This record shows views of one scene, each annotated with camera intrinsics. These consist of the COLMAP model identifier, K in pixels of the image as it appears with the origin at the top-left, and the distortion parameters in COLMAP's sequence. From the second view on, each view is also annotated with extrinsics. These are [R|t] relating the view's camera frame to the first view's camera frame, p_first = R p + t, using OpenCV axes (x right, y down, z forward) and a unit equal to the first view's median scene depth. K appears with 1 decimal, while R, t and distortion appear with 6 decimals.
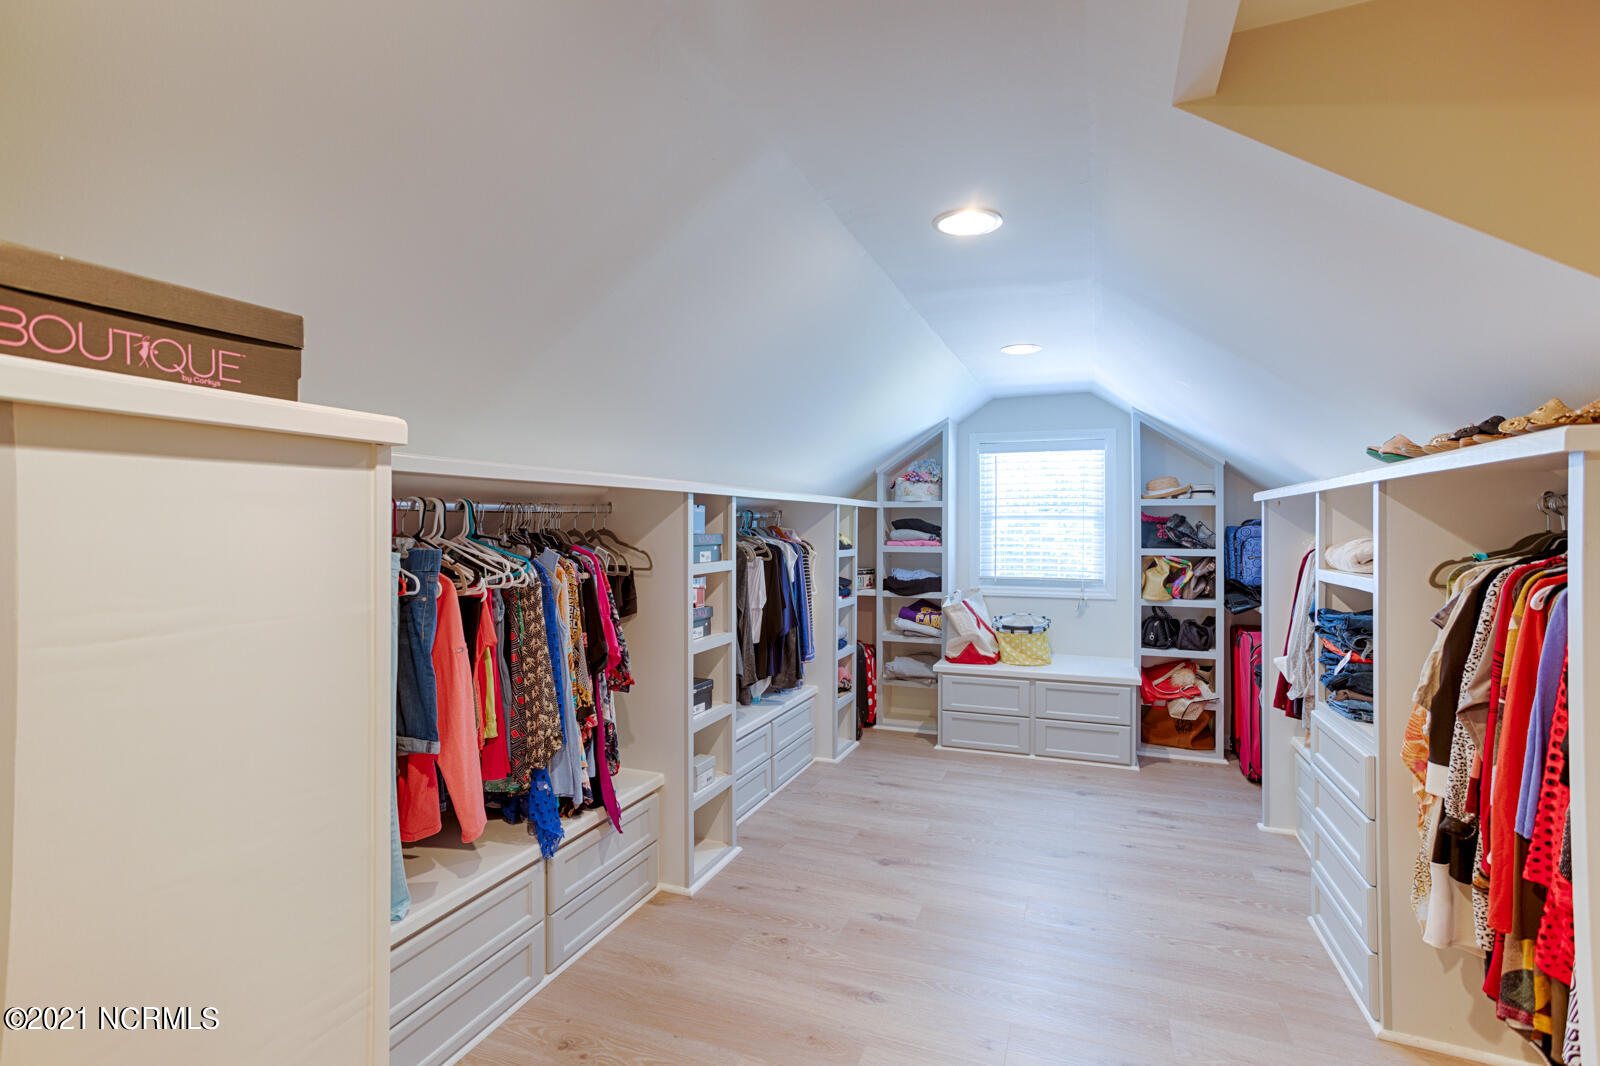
lens RADIAL K [[763.2, 0, 800.2], [0, 763.2, 533.9], [0, 0, 1]] dist [0.000620, 0.000067]
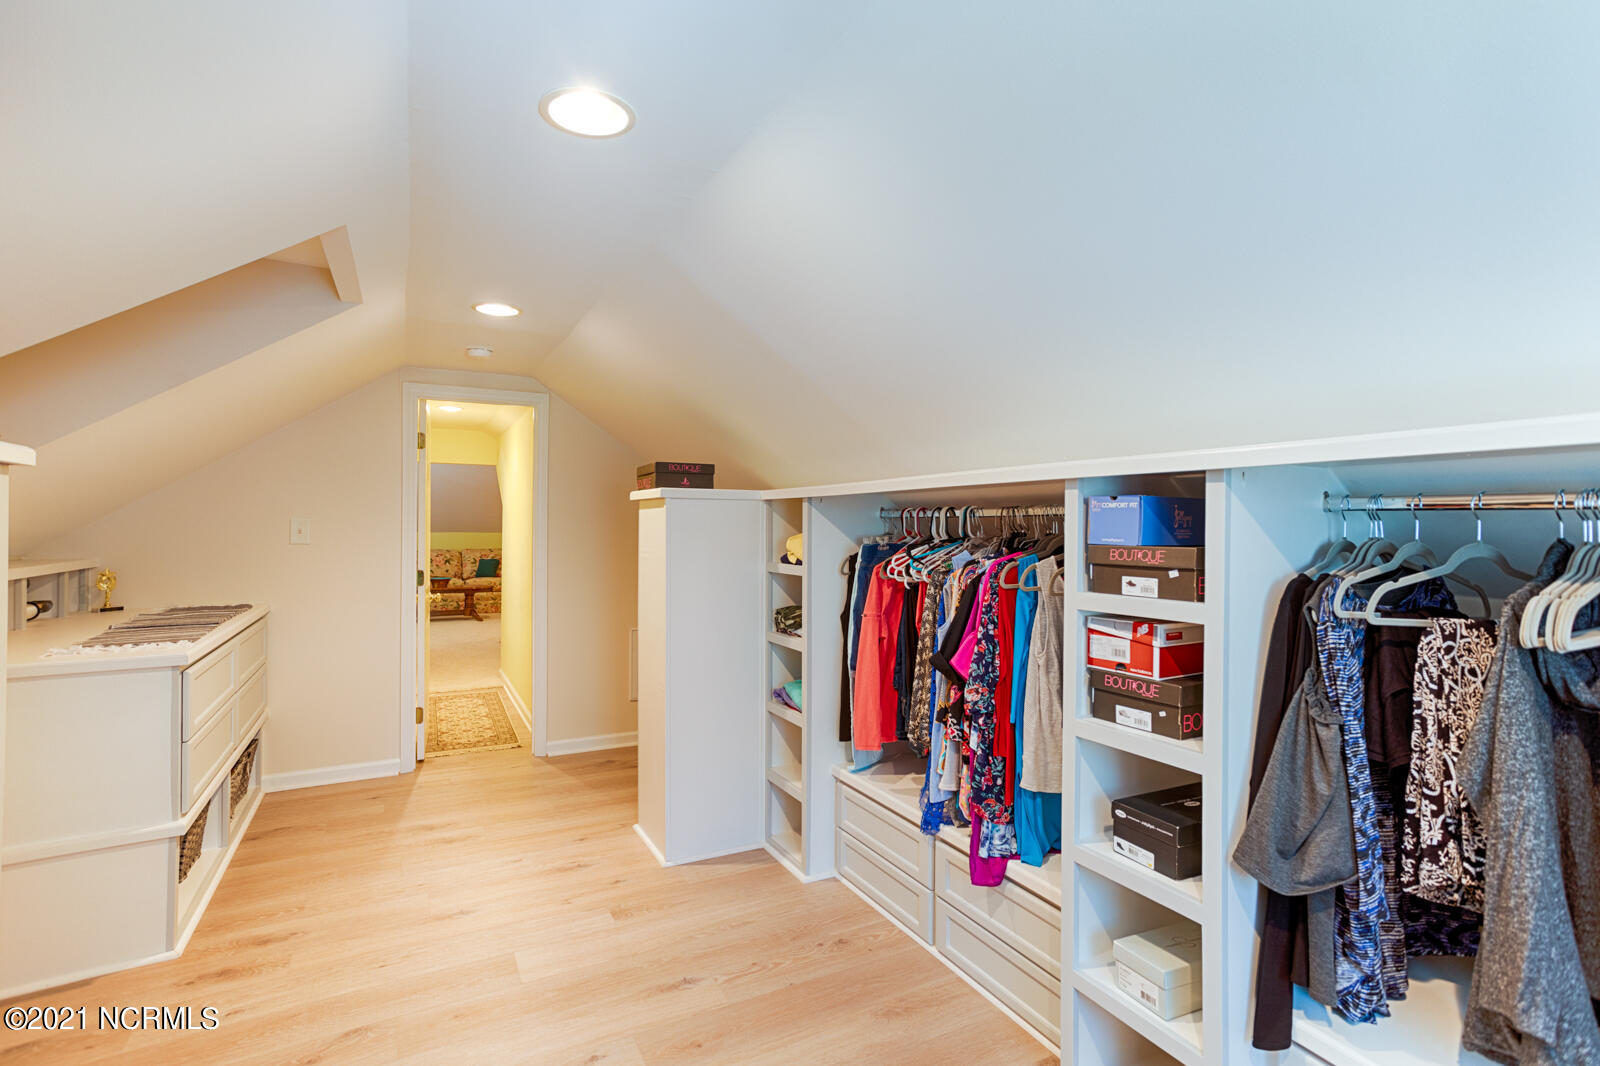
lens RADIAL K [[763.2, 0, 802.2], [0, 763.2, 525.6], [0, 0, 1]] dist [0.000620, 0.000067]
pose [[-0.655569, -0.004778, -0.755120, 0.573335], [-0.010808, 0.999937, 0.003057, -0.017409], [0.755058, 0.010165, -0.655579, 1.473109]]
